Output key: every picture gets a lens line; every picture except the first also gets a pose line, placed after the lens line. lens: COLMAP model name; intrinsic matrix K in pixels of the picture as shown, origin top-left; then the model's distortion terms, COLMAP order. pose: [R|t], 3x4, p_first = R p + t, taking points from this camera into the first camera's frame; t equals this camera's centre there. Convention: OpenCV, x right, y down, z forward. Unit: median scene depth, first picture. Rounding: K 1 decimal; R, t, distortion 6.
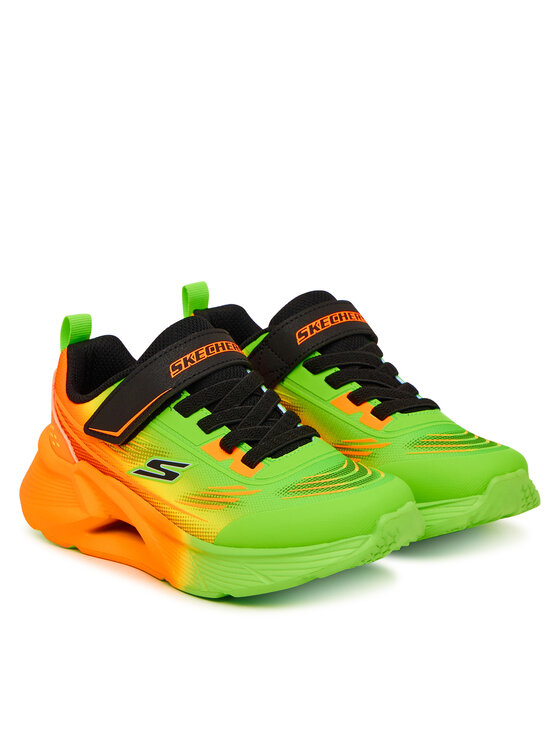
lens RADIAL K [[2171.5, 0, 280.0], [0, 2171.5, 373.0], [0, 0, 1]] dist [0.097210, 0.169508]
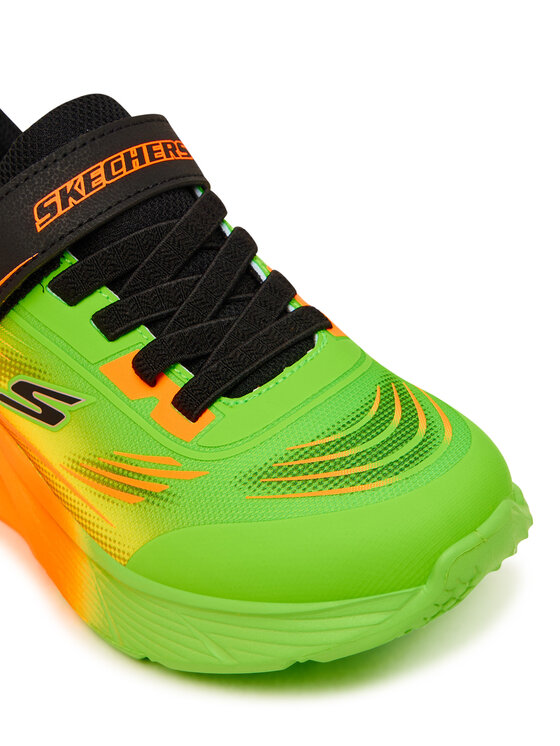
lens RADIAL K [[1700.1, 0, 280.0], [0, 1700.1, 373.0], [0, 0, 1]] dist [0.052371, 0.267959]
pose [[0.995543, -0.026719, -0.090448, 0.043339], [0.051411, 0.957757, 0.282945, -0.077586], [0.079068, -0.286334, 0.954862, 0.610711]]
